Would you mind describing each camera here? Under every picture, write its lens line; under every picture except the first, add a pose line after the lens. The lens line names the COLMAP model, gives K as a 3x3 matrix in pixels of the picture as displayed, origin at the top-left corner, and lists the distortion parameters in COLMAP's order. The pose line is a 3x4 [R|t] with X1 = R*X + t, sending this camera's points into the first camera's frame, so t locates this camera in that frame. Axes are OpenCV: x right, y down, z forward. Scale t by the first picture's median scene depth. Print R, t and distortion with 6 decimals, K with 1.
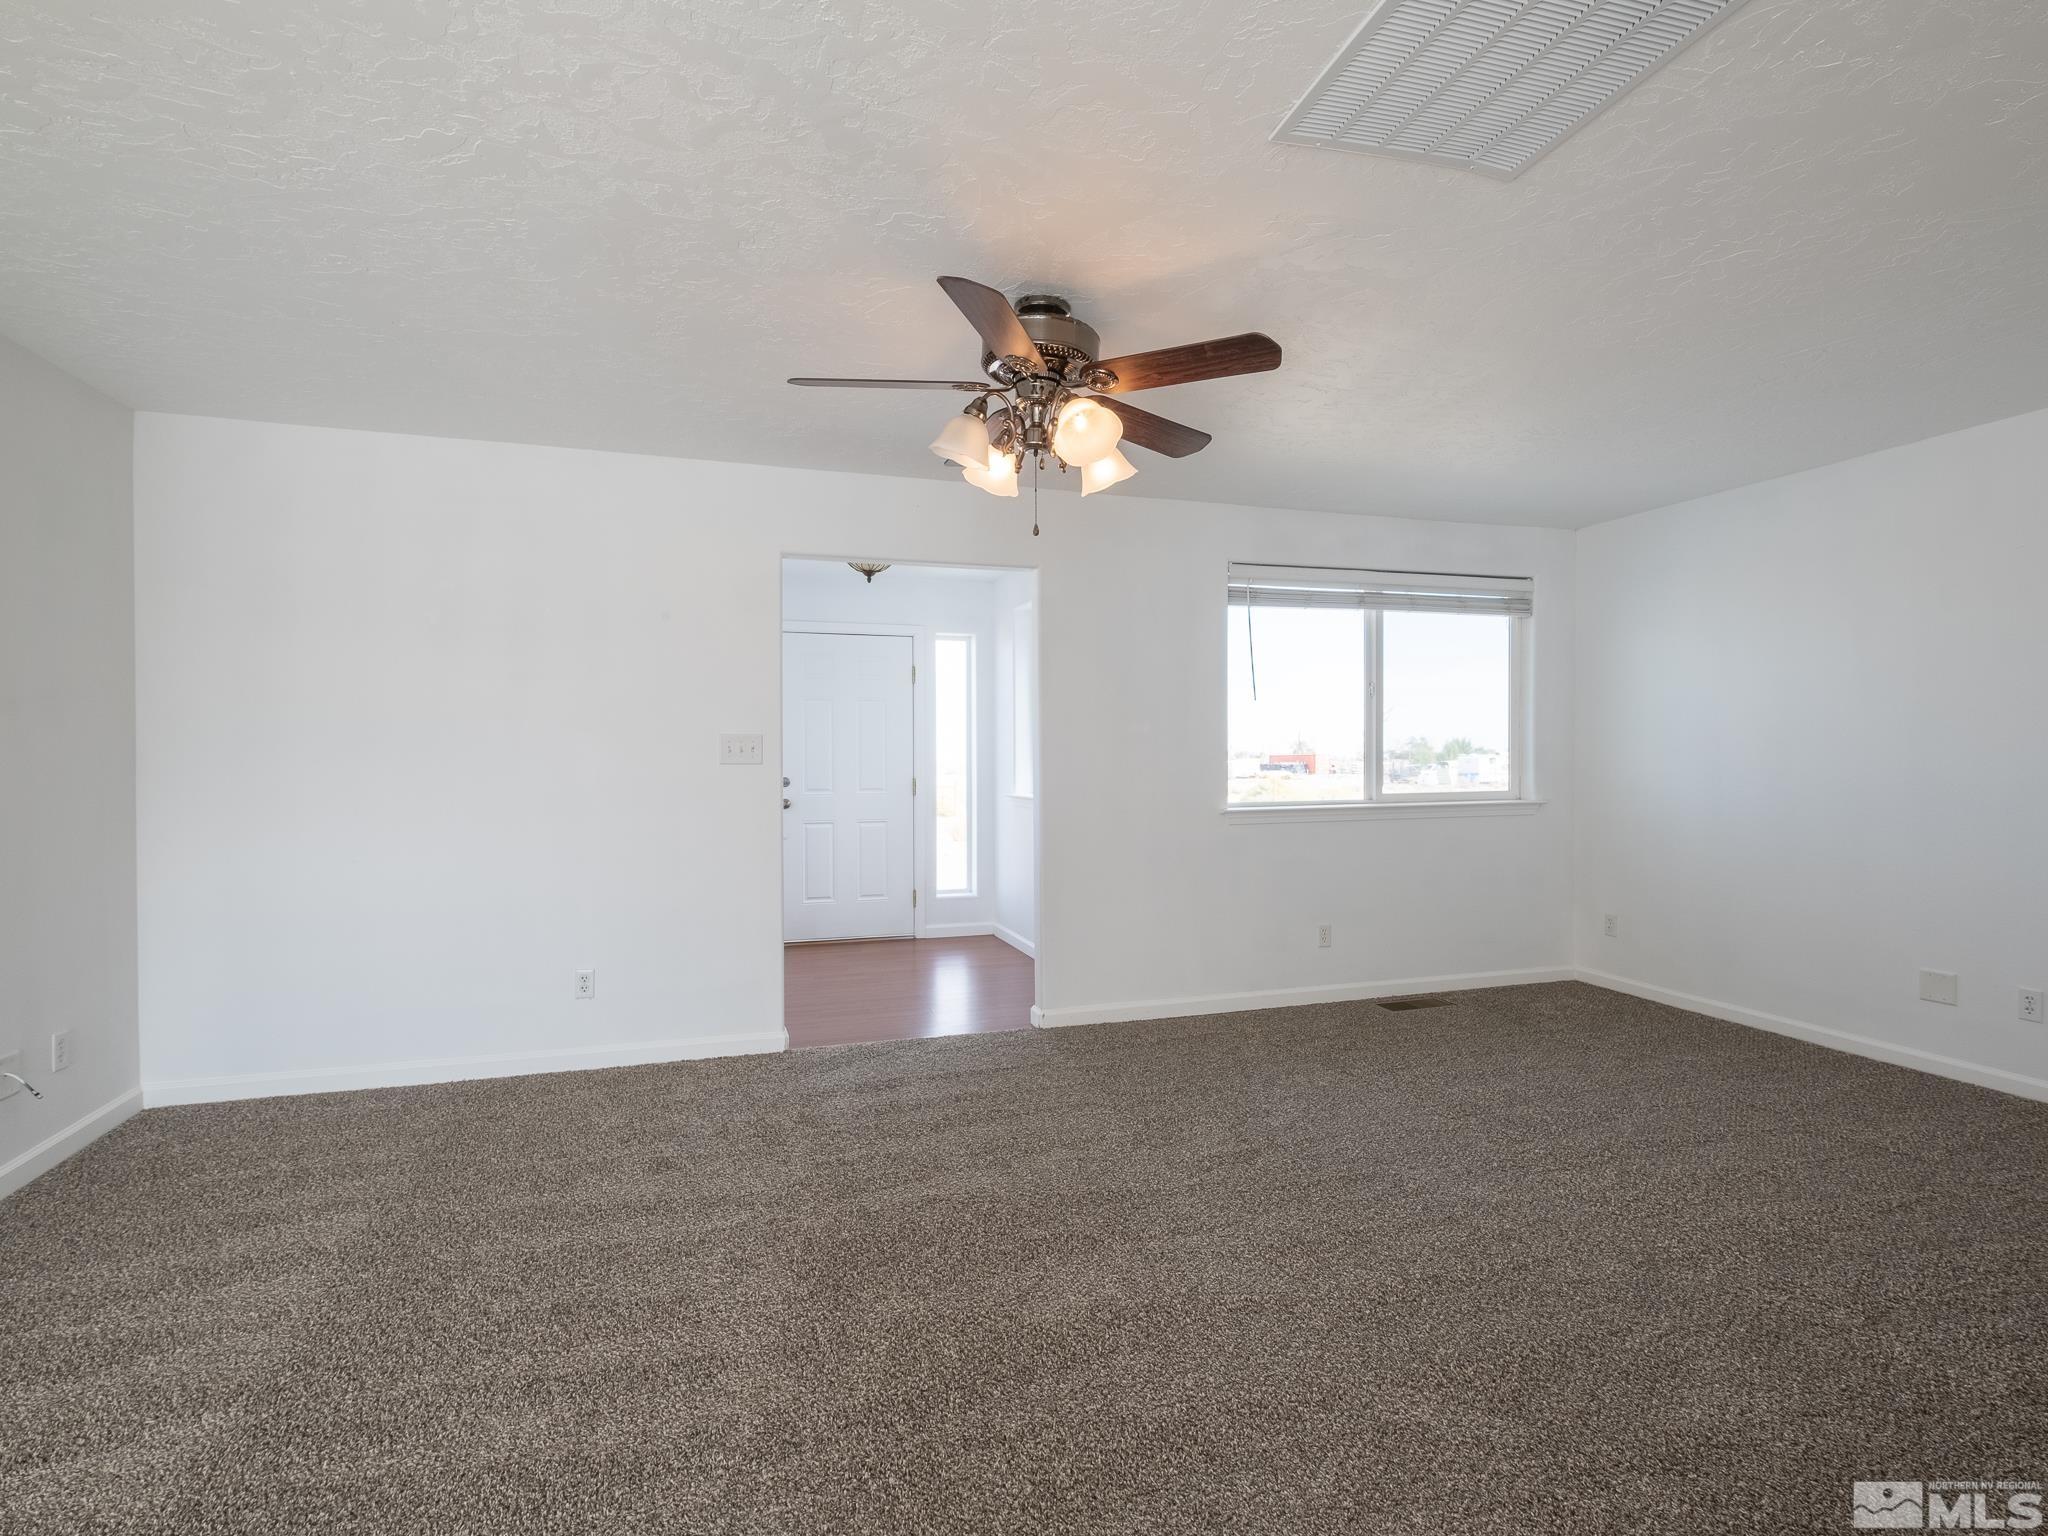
lens RADIAL K [[1025.7, 0, 1024.0], [0, 1025.7, 768.0], [0, 0, 1]] dist [0.003009, -0.000317]
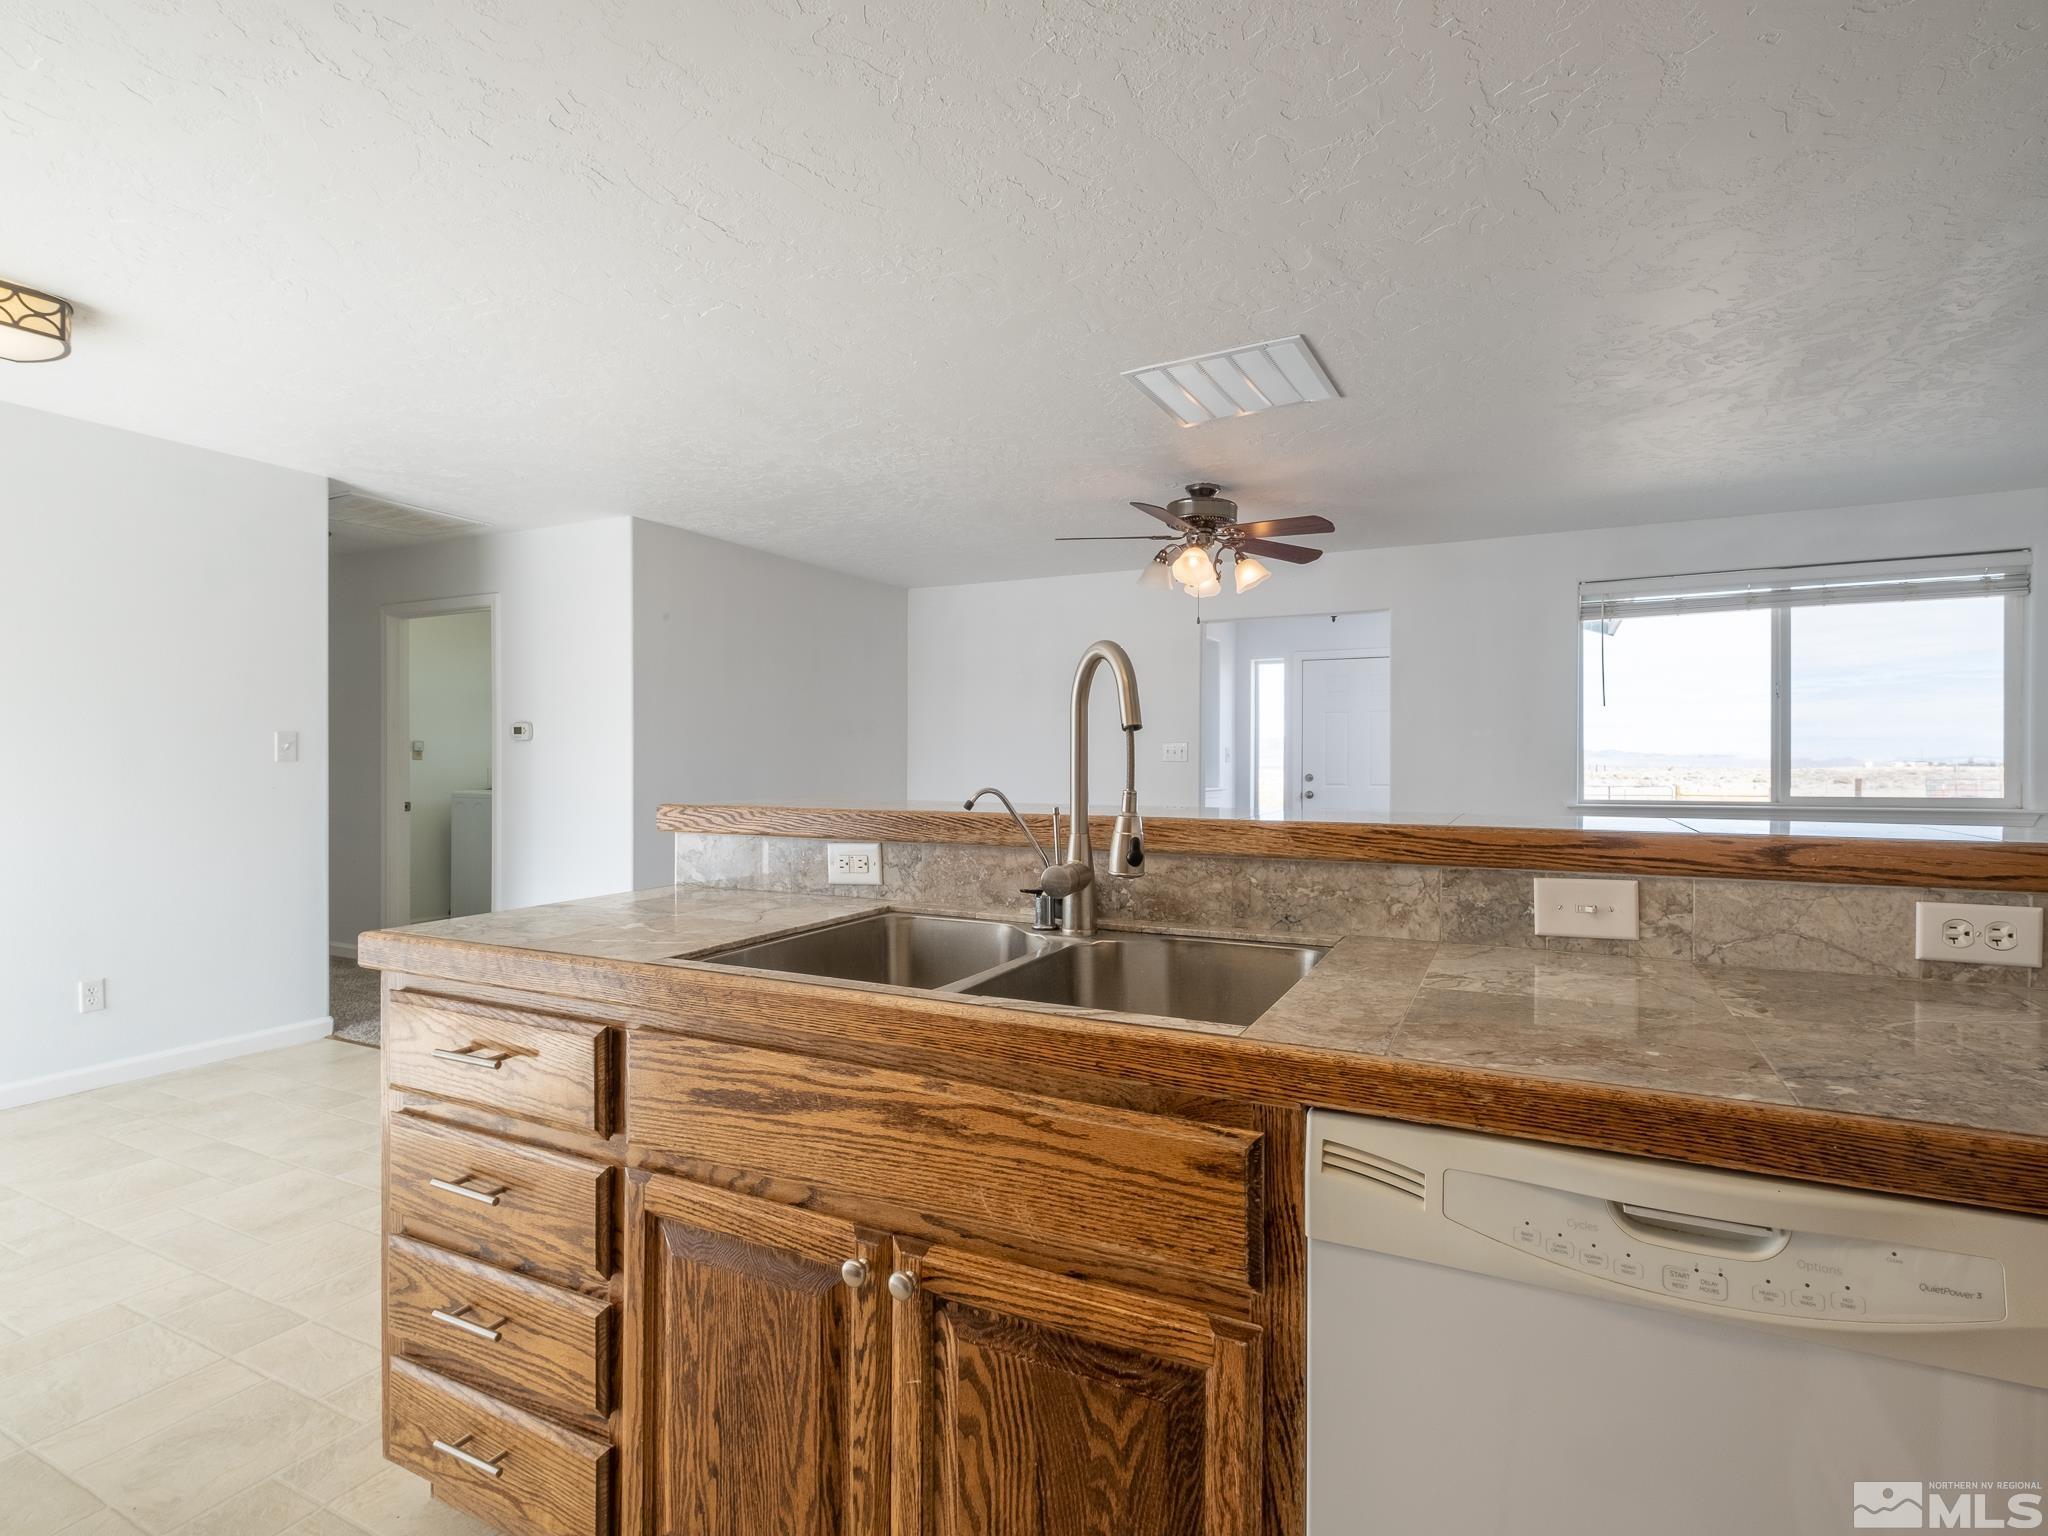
lens RADIAL K [[1003.2, 0, 1024.0], [0, 1003.2, 768.0], [0, 0, 1]] dist [-0.002970, -0.000944]
pose [[0.705357, 0.007189, -0.708816, 0.507029], [-0.006520, 0.999972, 0.003654, -0.000816], [0.708822, 0.002044, 0.705384, -0.174786]]
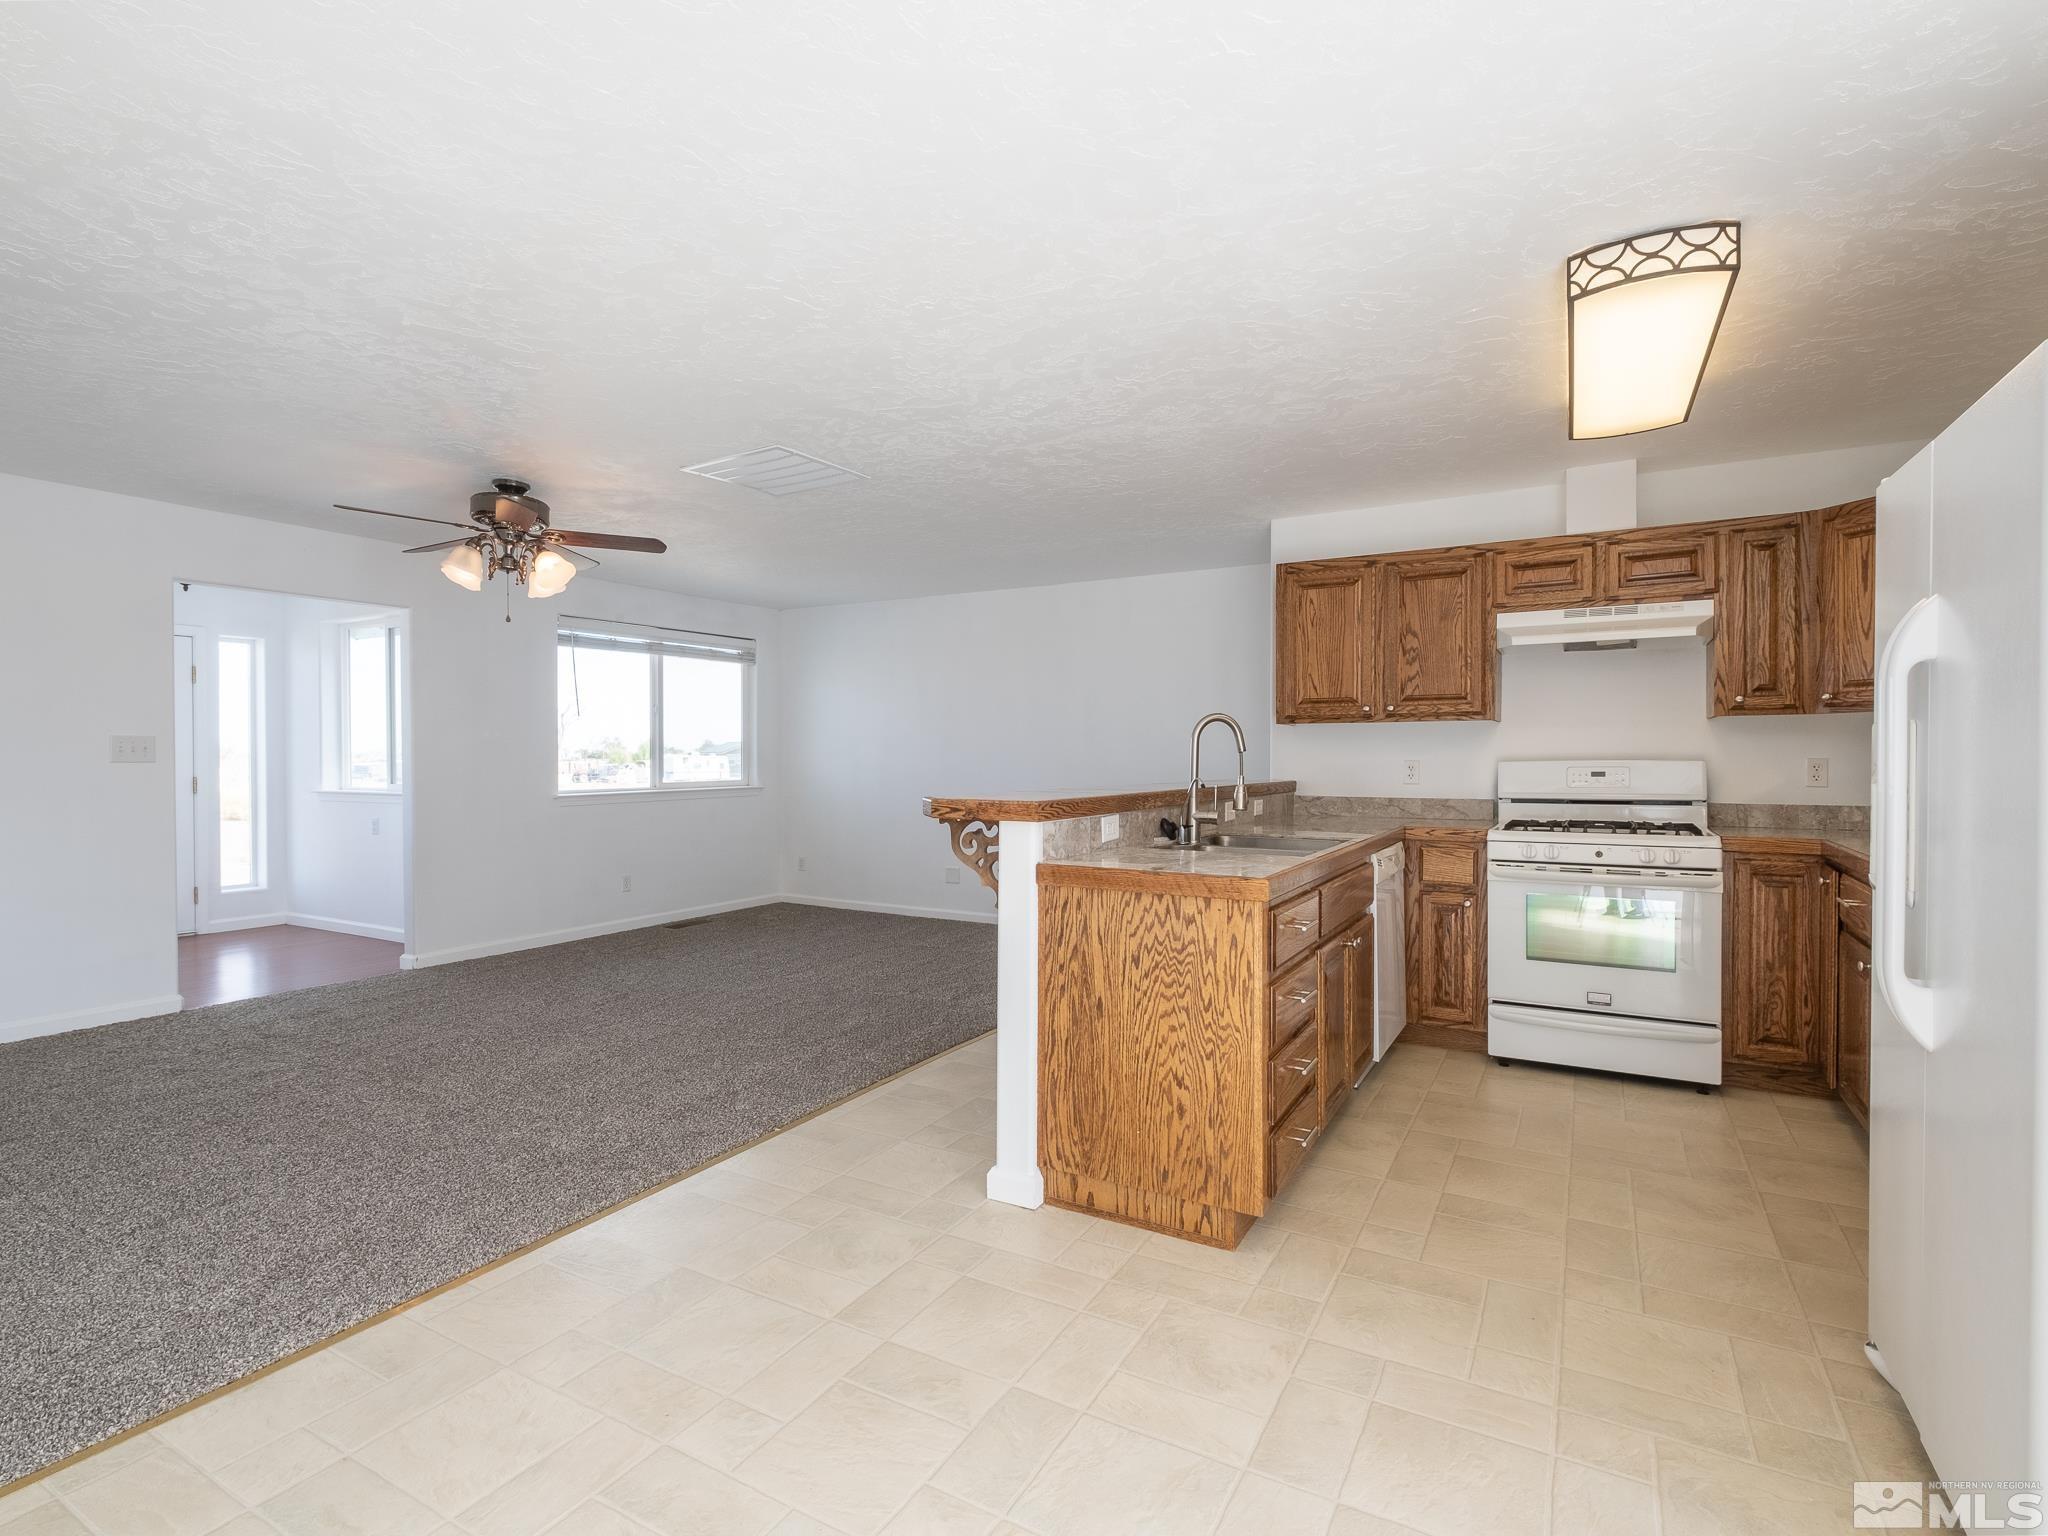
lens RADIAL K [[1003.2, 0, 1024.0], [0, 1003.2, 768.0], [0, 0, 1]] dist [-0.002970, -0.000944]
pose [[0.728309, -0.004876, 0.685231, -0.244354], [0.004402, 0.999987, 0.002437, 0.003072], [-0.685234, 0.001241, 0.728322, -0.368413]]
